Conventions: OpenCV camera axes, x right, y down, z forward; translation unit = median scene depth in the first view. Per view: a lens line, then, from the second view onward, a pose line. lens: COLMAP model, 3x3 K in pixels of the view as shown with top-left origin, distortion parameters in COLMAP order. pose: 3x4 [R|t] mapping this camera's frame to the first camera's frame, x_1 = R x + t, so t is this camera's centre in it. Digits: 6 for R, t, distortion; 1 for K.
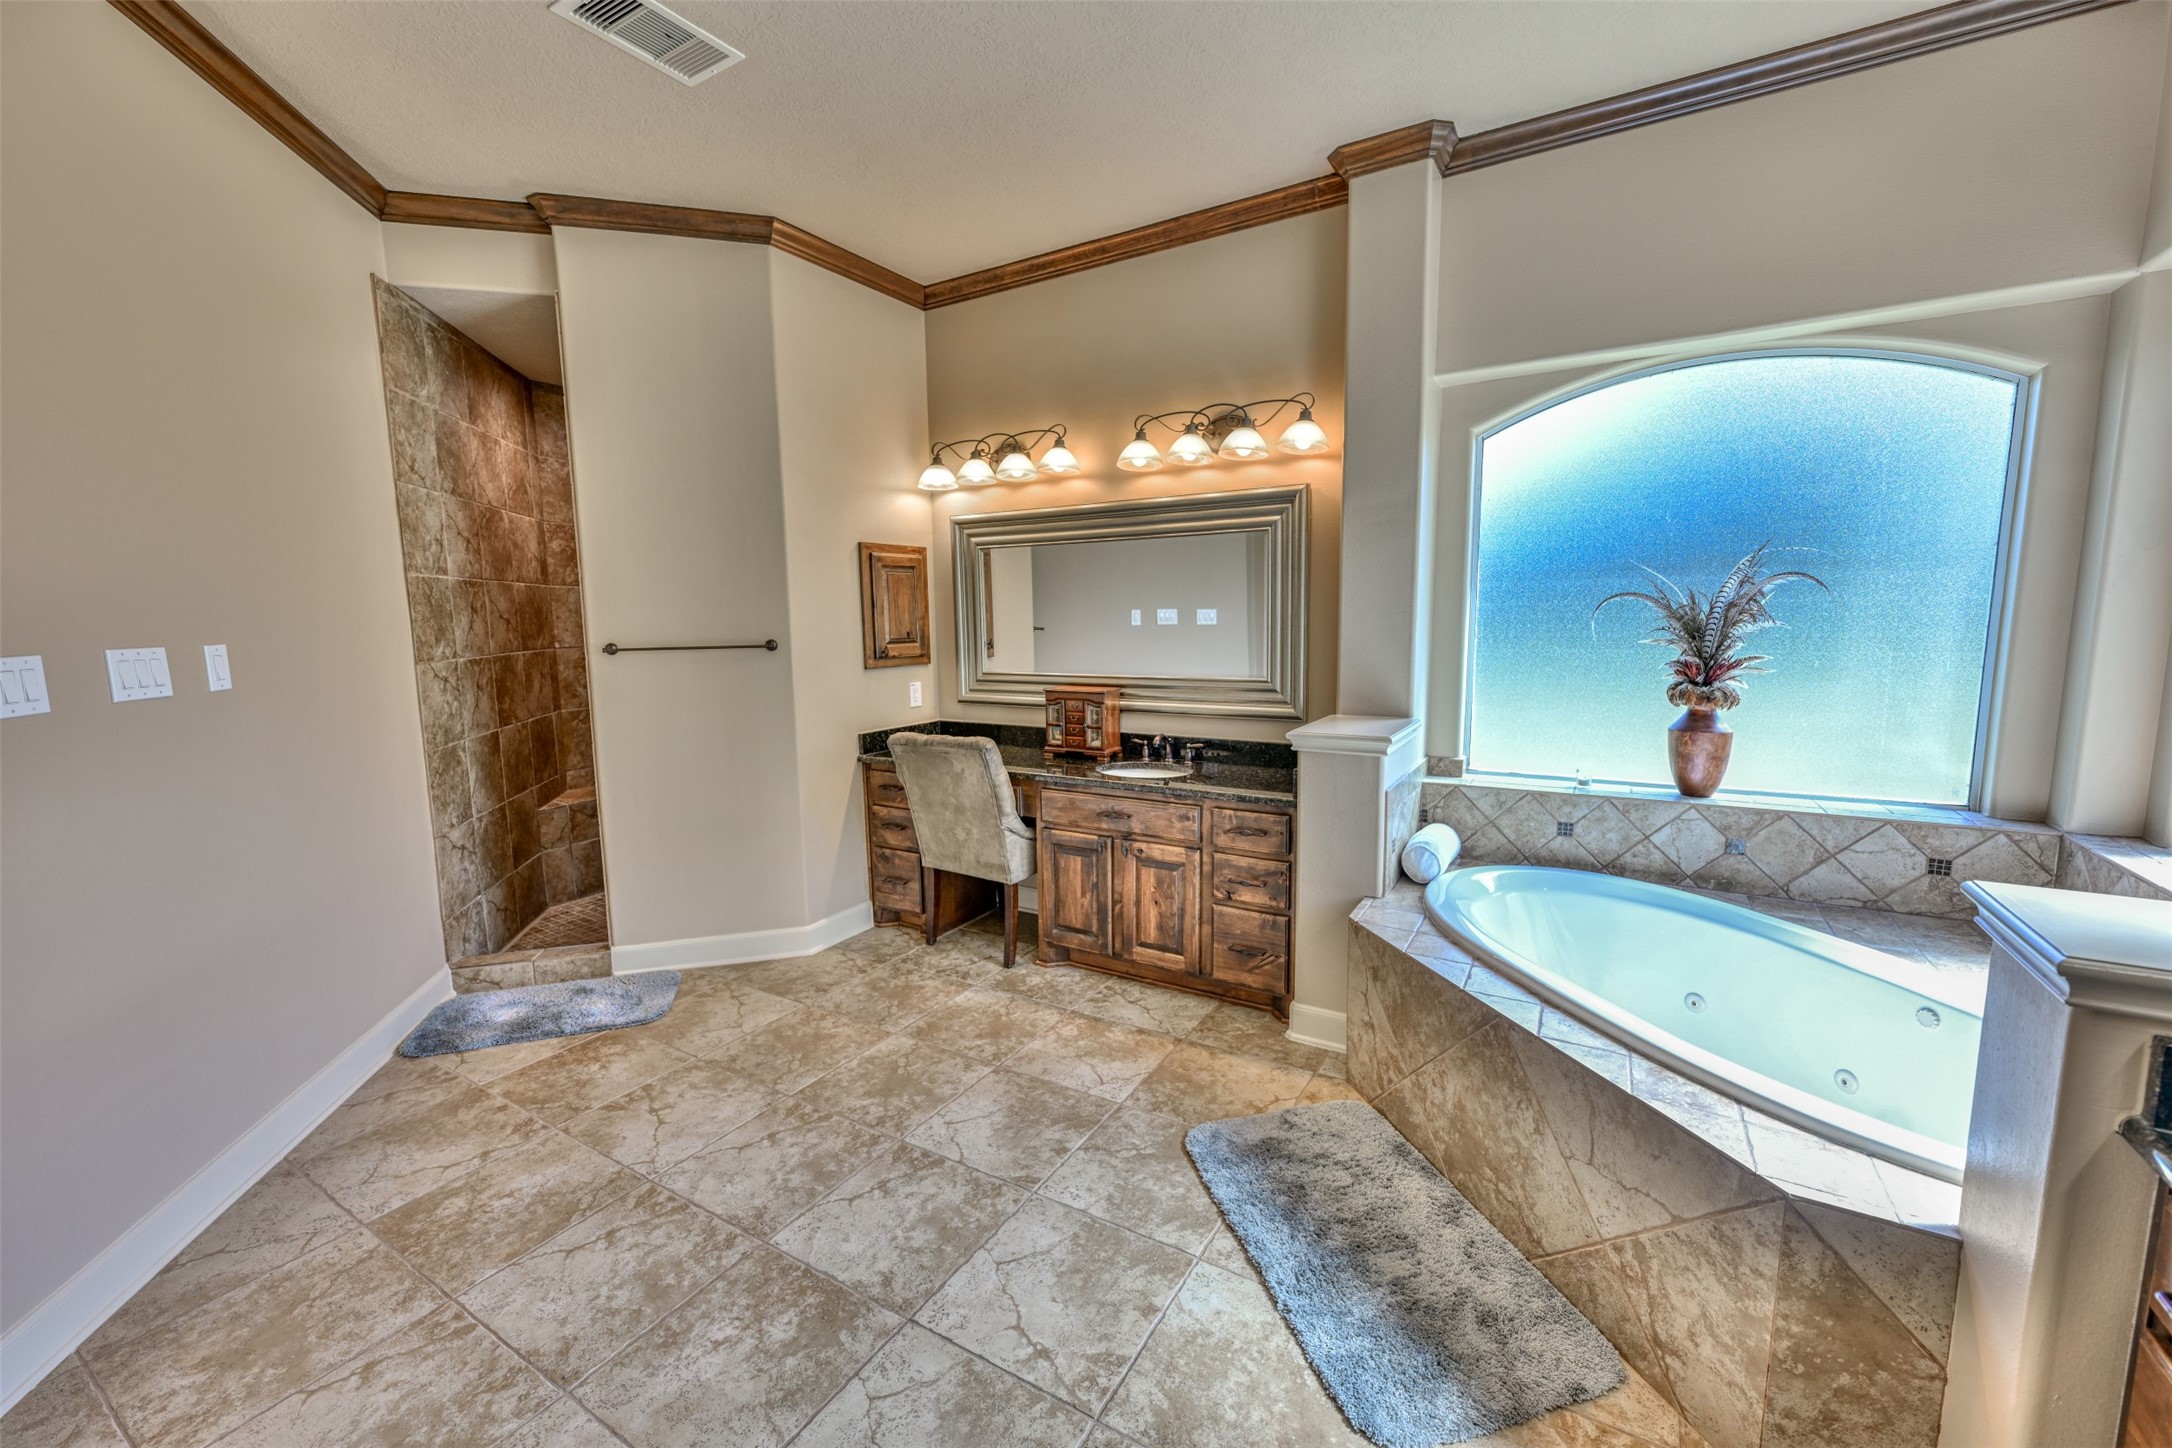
lens RADIAL K [[866.1, 0, 1086.0], [0, 866.1, 724.0], [0, 0, 1]] dist [-0.000102, -0.000081]
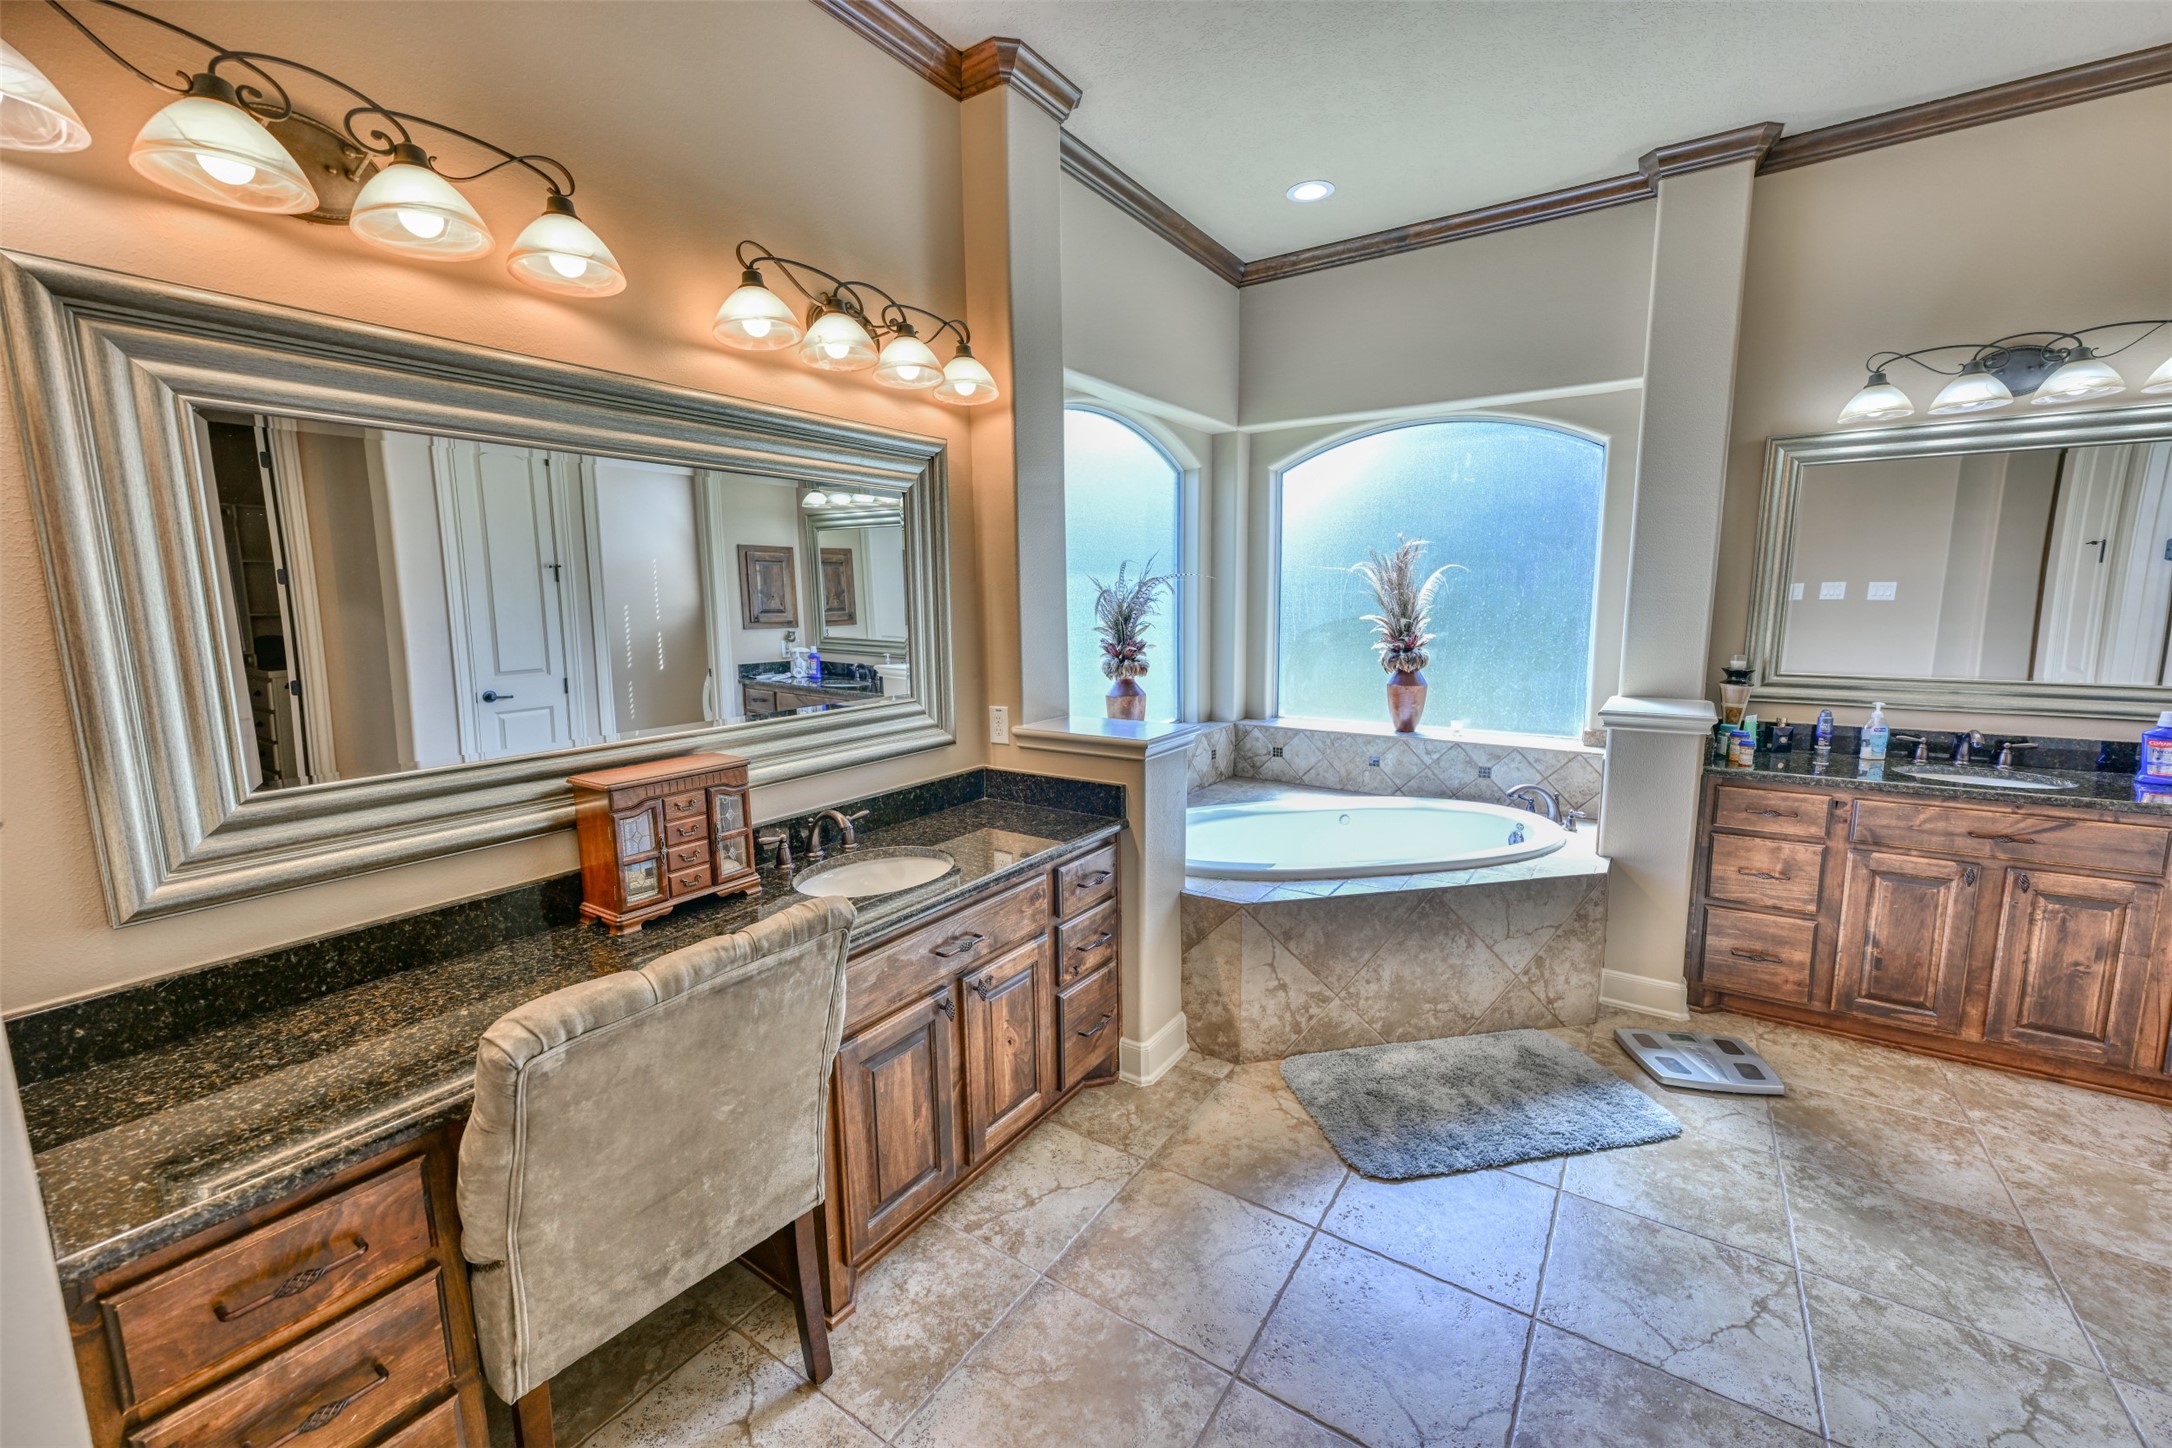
lens RADIAL K [[866.1, 0, 1086.0], [0, 866.1, 724.0], [0, 0, 1]] dist [-0.000102, -0.000081]
pose [[0.045525, -0.133163, 0.990048, -0.546534], [0.138931, 0.982288, 0.125731, -0.109690], [-0.989255, 0.131824, 0.063219, 0.876798]]
